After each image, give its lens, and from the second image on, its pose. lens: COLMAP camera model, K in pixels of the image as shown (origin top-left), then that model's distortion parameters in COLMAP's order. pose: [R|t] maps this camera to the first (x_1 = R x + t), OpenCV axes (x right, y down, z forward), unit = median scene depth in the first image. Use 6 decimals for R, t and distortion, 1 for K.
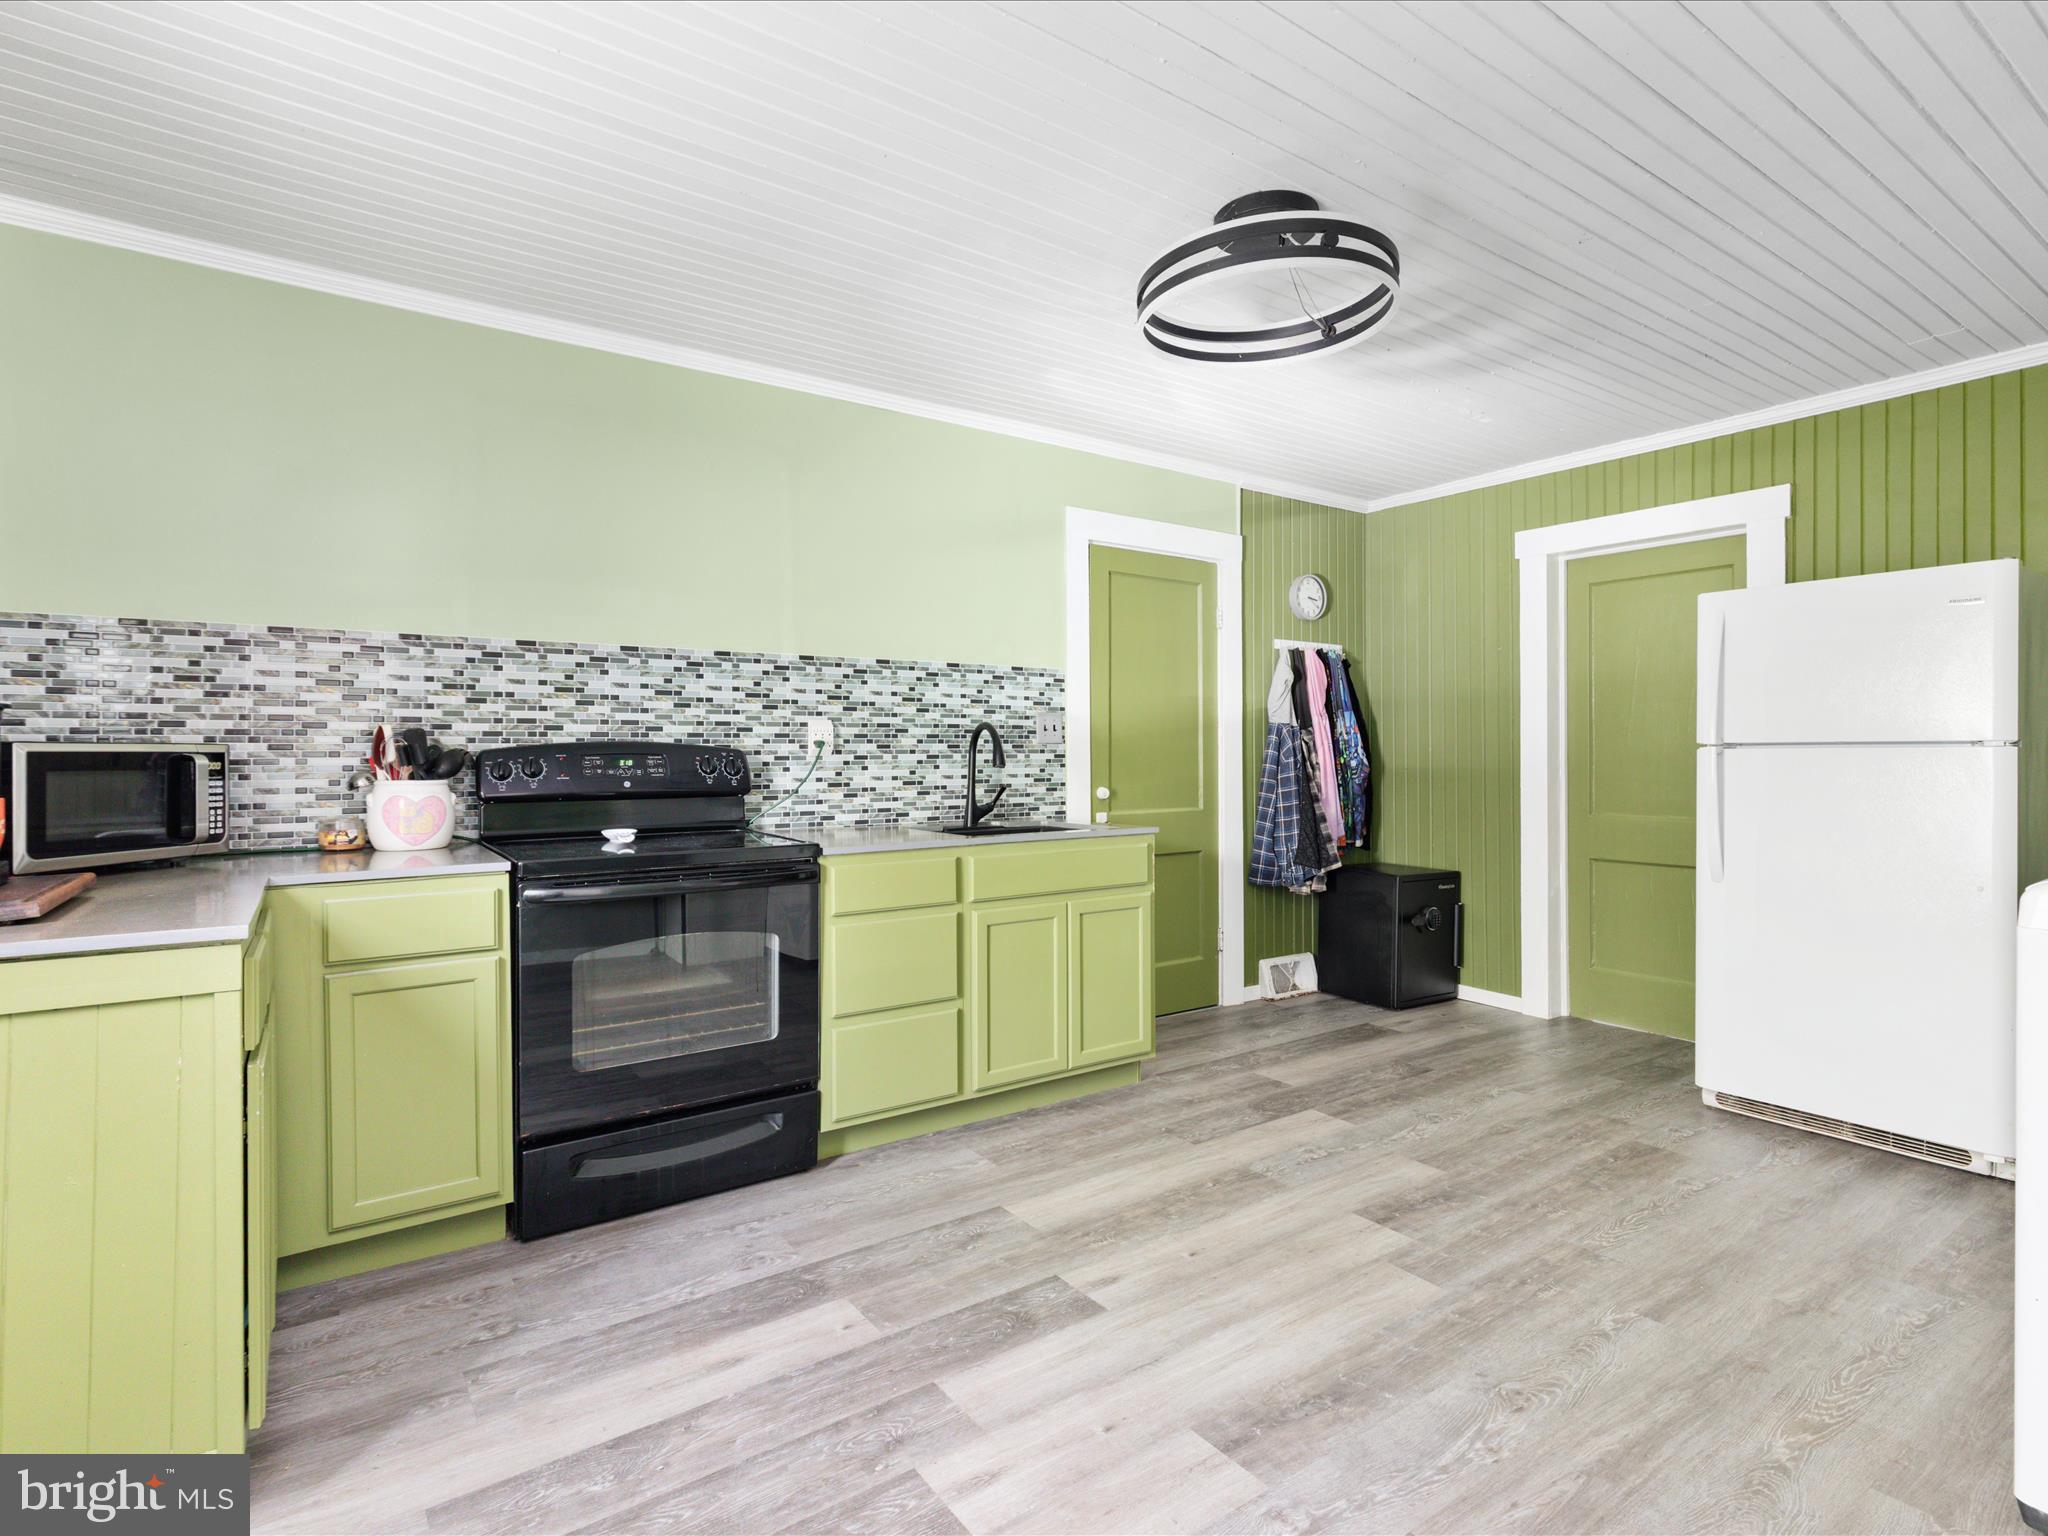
lens RADIAL K [[1023.1, 0, 1021.1], [0, 1023.1, 773.0], [0, 0, 1]] dist [-0.018112, 0.000822]
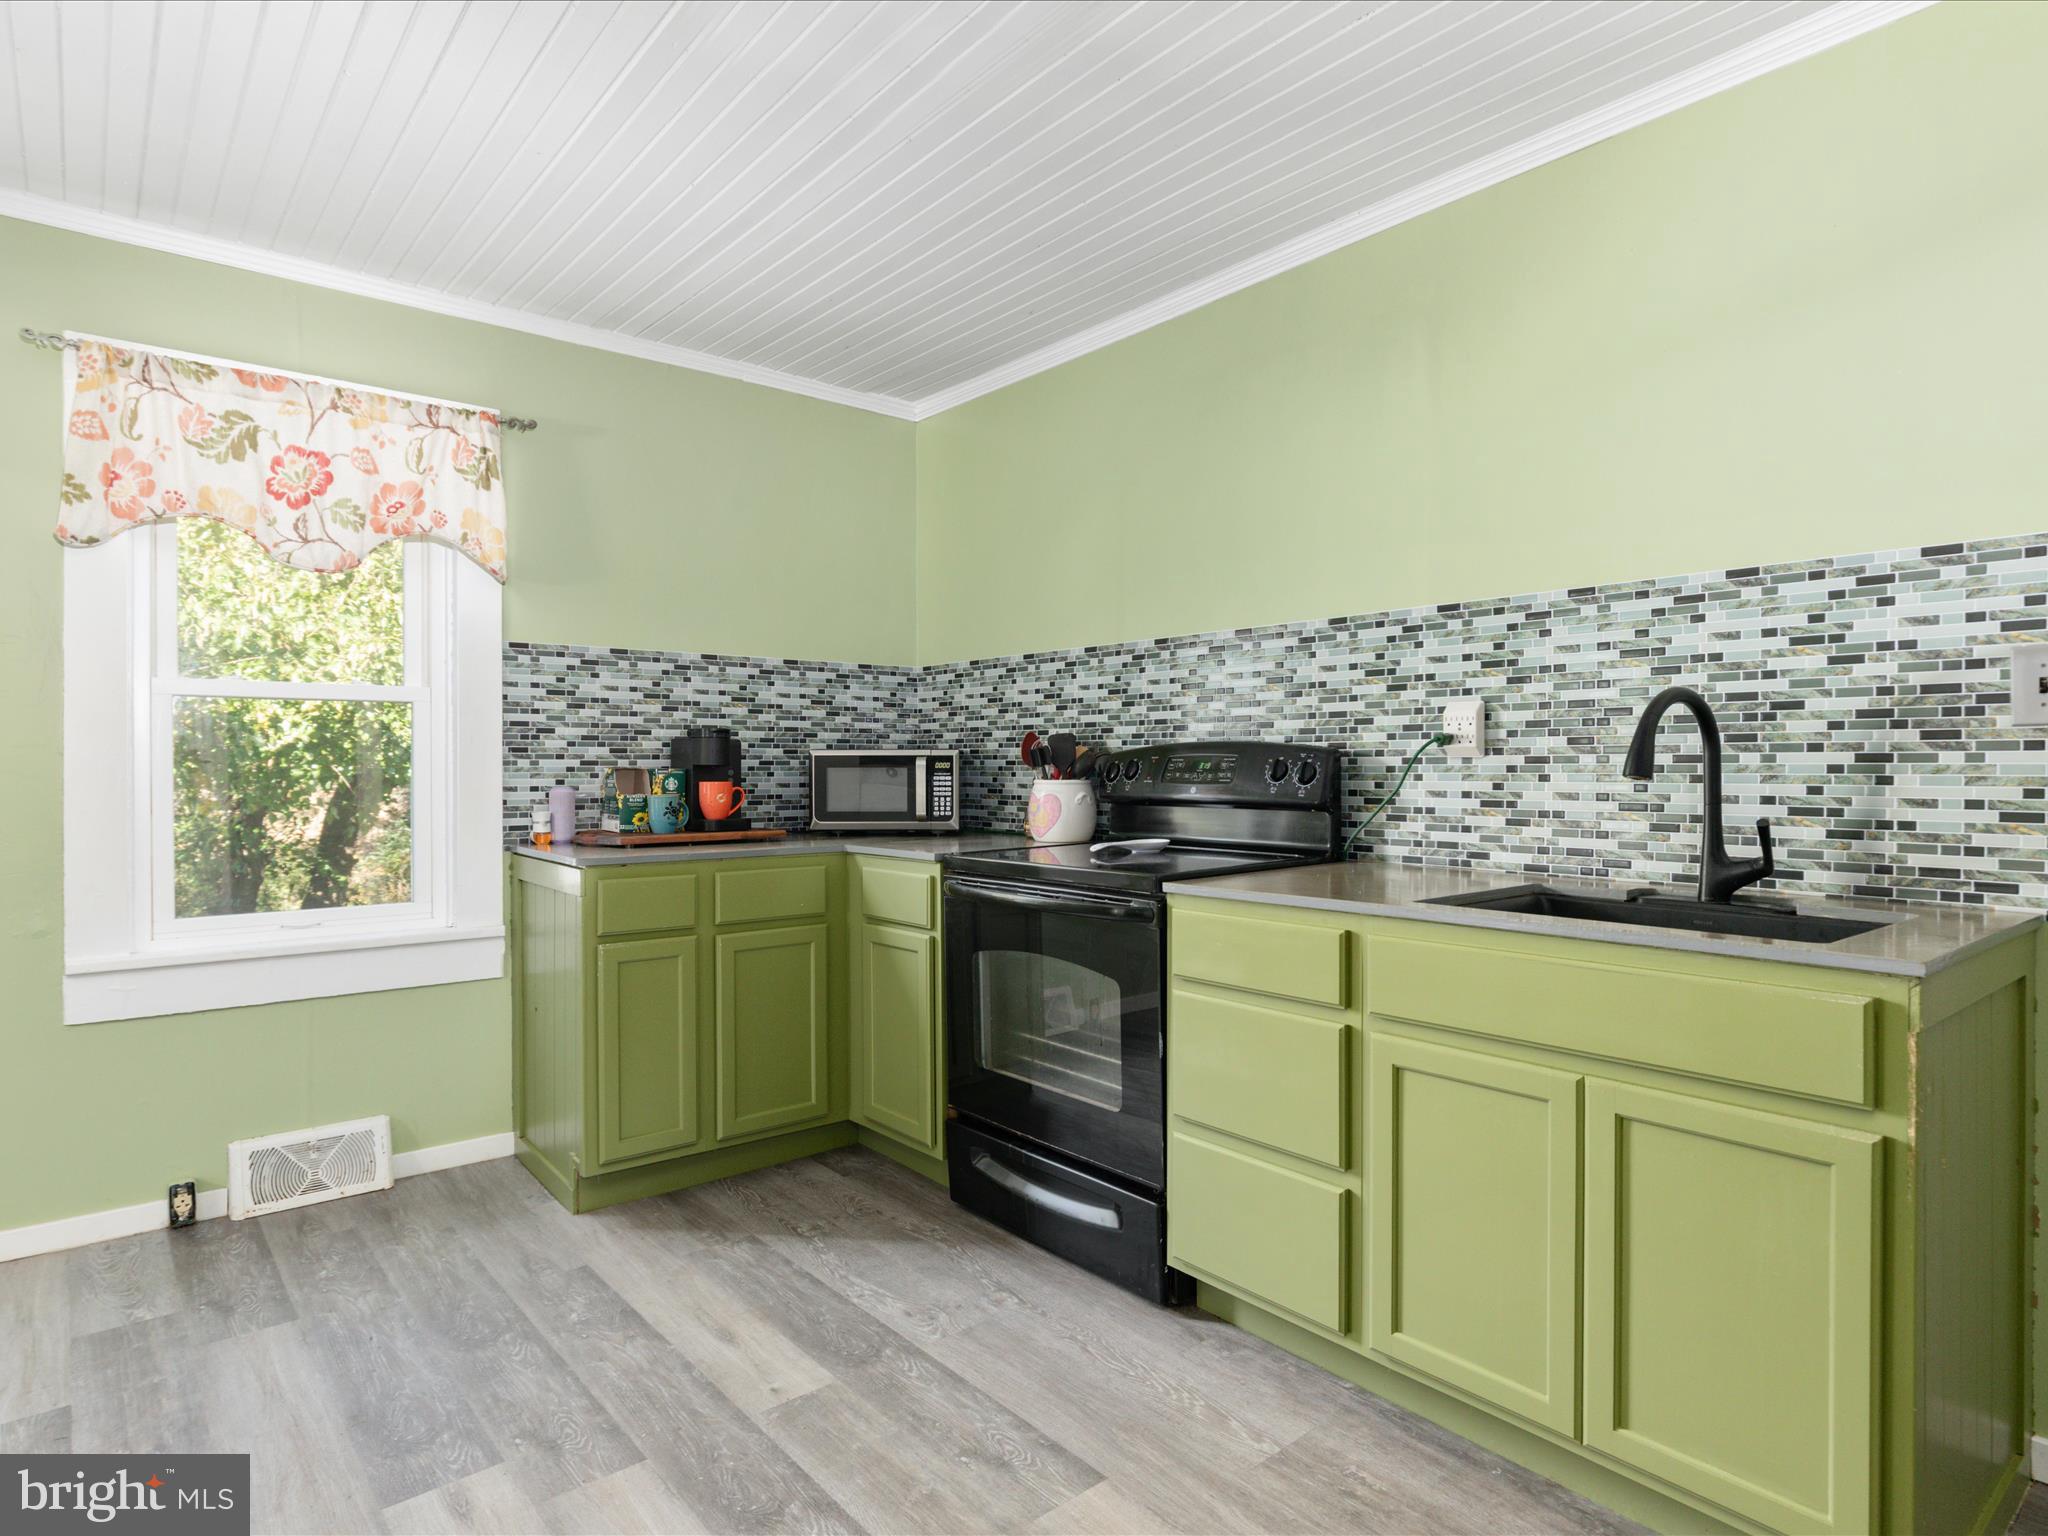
lens RADIAL K [[1143.1, 0, 1020.6], [0, 1143.1, 762.4], [0, 0, 1]] dist [0.011874, -0.001676]
pose [[0.072948, 0.011664, -0.997268, 0.579302], [-0.006674, 0.999915, 0.011207, -0.022481], [0.997313, 0.005838, 0.073020, 0.760761]]
